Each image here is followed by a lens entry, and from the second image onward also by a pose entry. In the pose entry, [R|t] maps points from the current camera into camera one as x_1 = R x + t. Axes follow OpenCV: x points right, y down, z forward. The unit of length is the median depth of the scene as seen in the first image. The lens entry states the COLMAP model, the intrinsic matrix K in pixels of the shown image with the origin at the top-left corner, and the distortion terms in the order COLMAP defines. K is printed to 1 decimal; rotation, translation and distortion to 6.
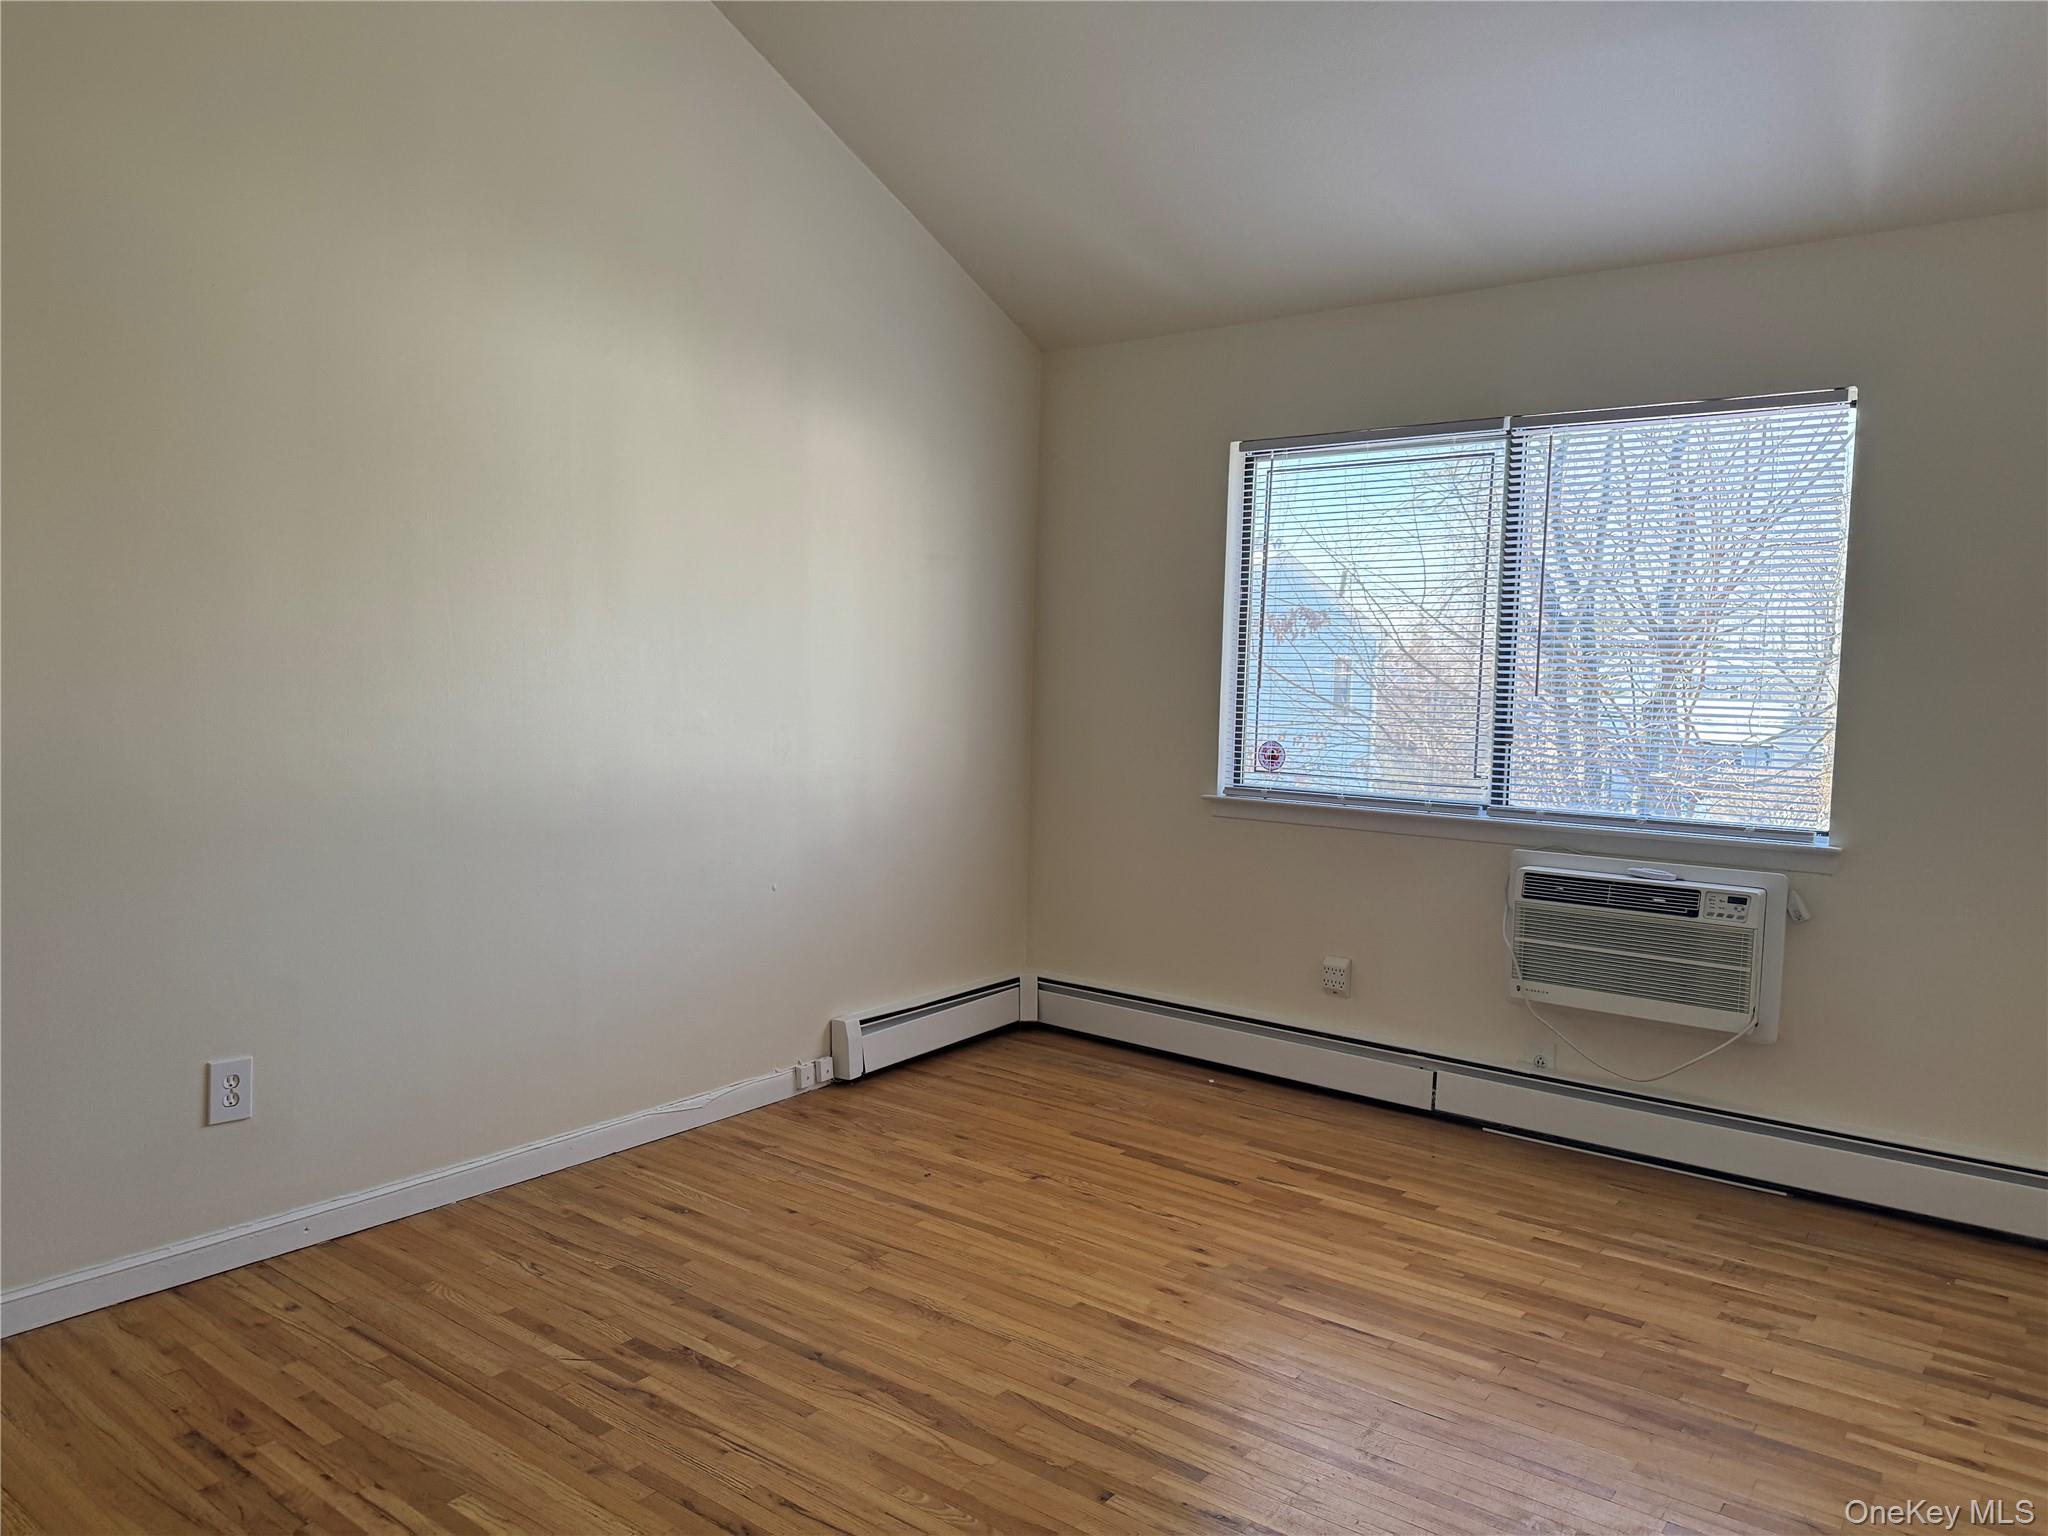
lens RADIAL K [[1460.3, 0, 1022.8], [0, 1460.3, 762.8], [0, 0, 1]] dist [0.126936, -0.090427]
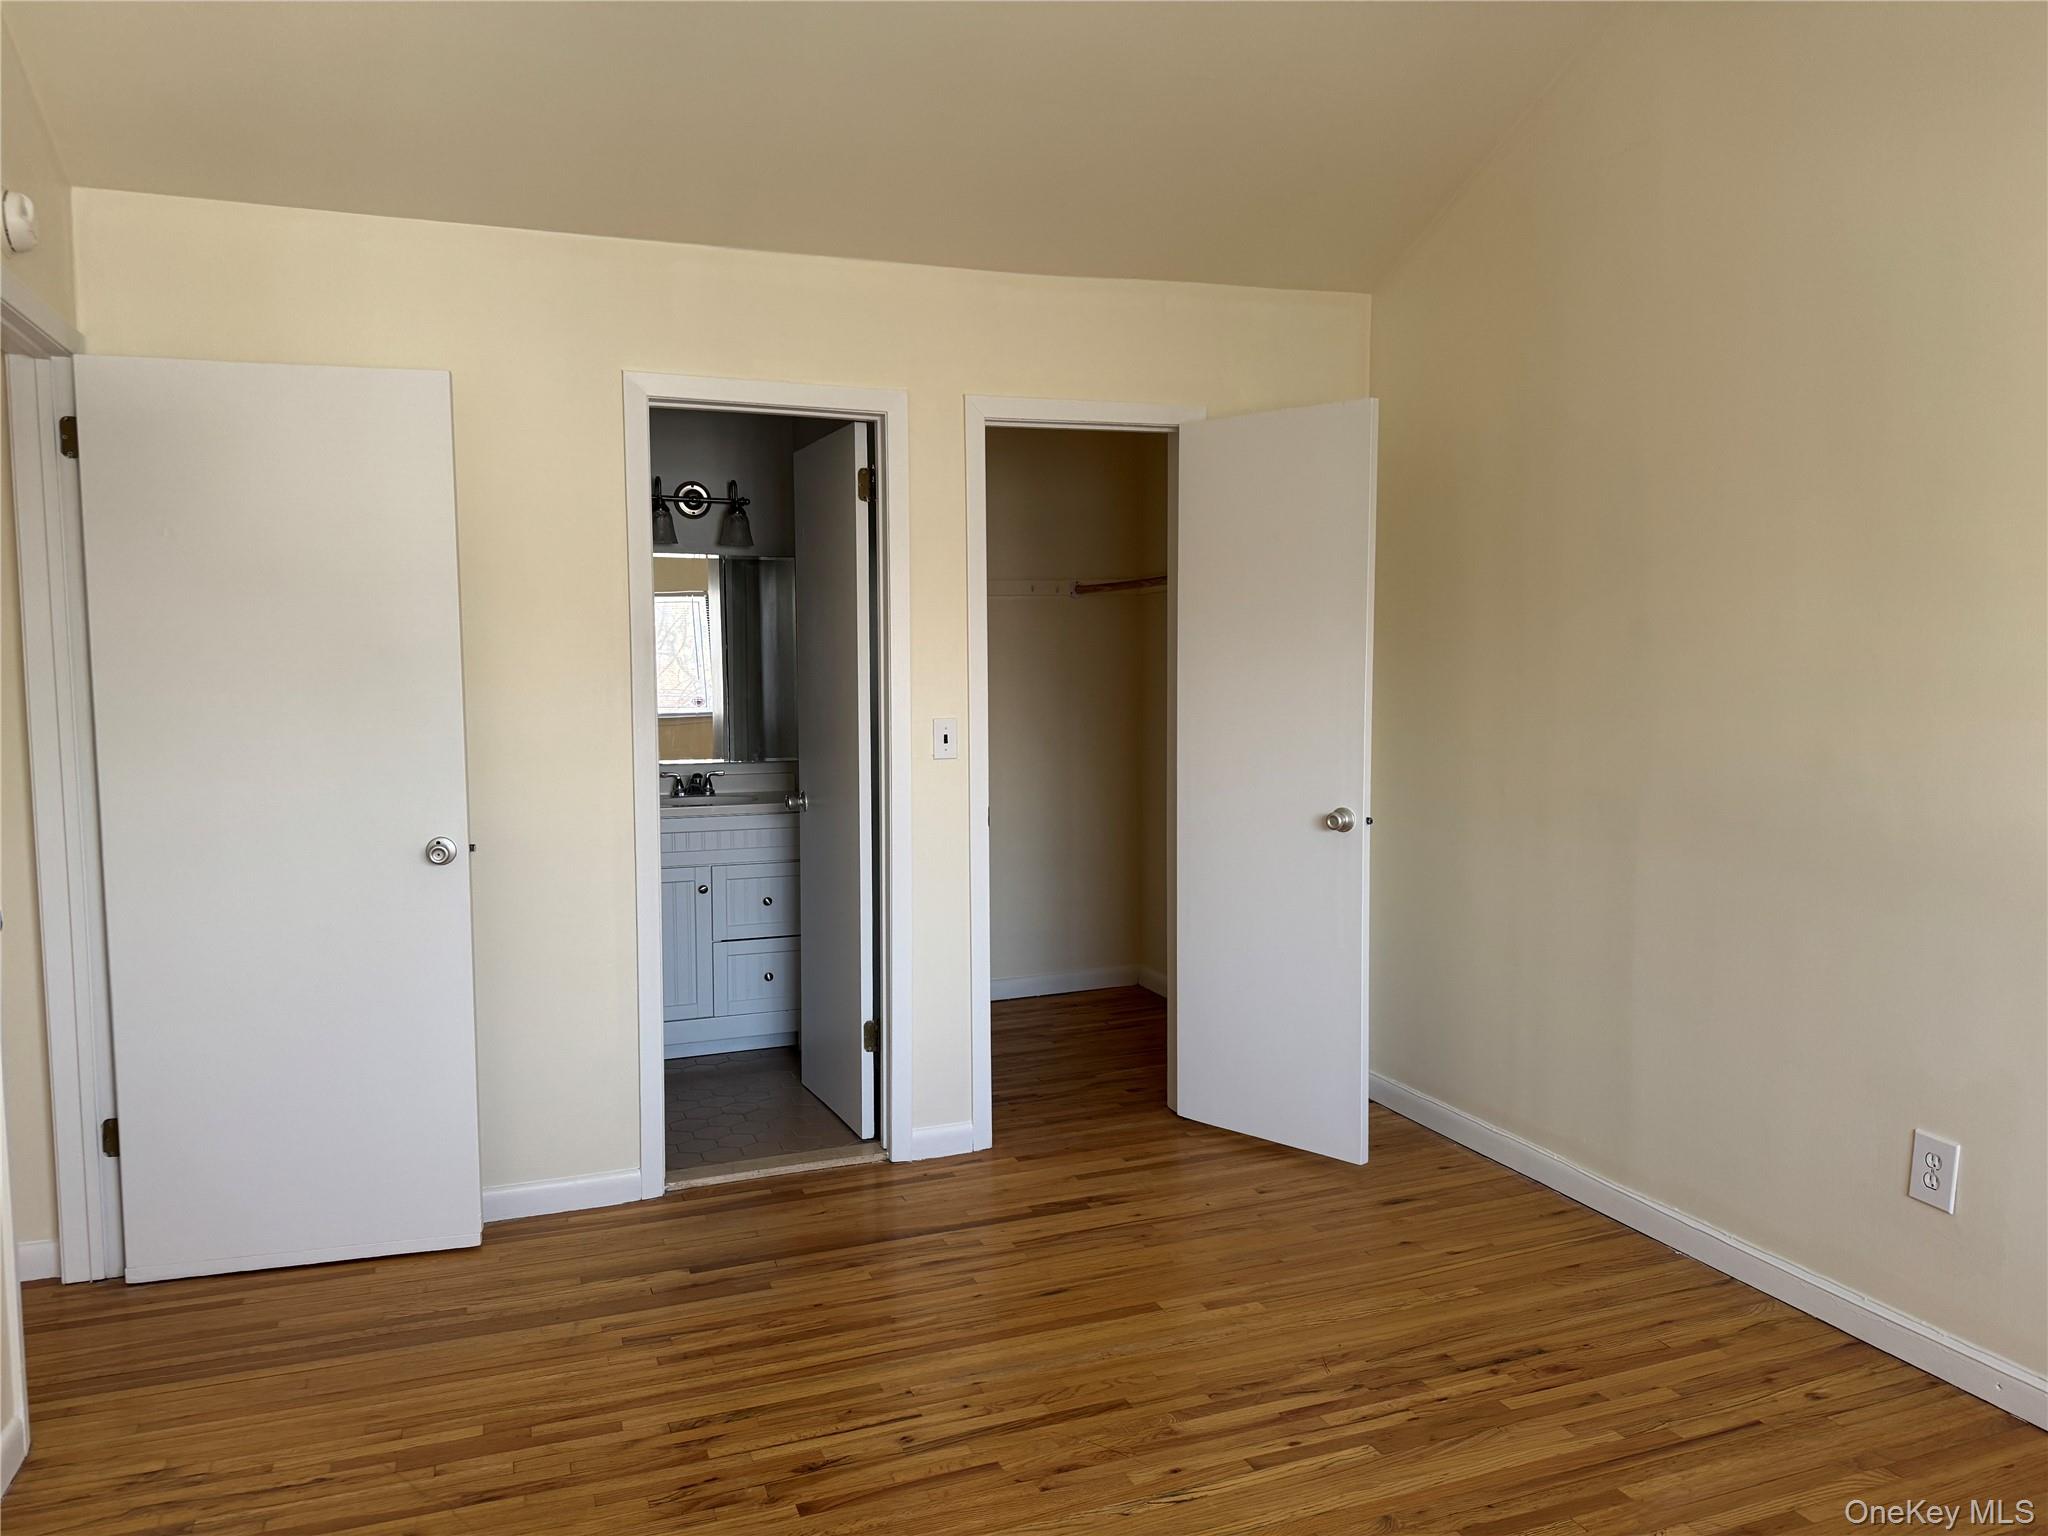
lens RADIAL K [[1460.3, 0, 1022.6], [0, 1460.3, 768.6], [0, 0, 1]] dist [0.126936, -0.090427]
pose [[-0.520909, 0.045584, -0.852394, 0.419397], [-0.054569, 0.994752, 0.086544, -0.055780], [0.851866, 0.091596, -0.515688, 0.811255]]
